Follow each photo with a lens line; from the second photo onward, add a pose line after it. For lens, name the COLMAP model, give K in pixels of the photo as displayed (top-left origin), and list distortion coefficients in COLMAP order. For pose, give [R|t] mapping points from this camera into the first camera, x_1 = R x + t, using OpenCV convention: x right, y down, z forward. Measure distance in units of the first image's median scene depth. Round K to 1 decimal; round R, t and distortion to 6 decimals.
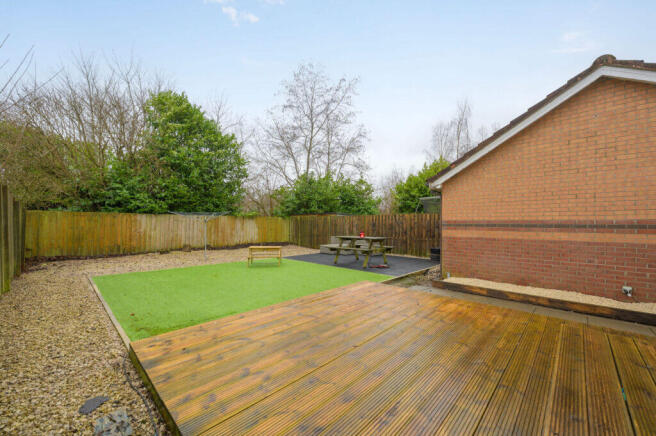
lens RADIAL K [[264.5, 0, 322.6], [0, 264.5, 219.1], [0, 0, 1]] dist [-0.002699, -0.000067]
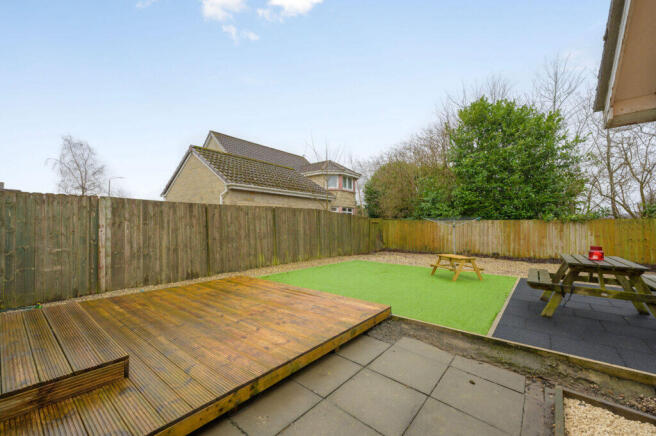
lens RADIAL K [[264.5, 0, 323.6], [0, 264.5, 223.6], [0, 0, 1]] dist [-0.002699, -0.000067]
pose [[0.080756, -0.012767, -0.996652, 0.420009], [0.005499, 0.999908, -0.012364, 0.006370], [0.996719, -0.004482, 0.080819, 0.366062]]
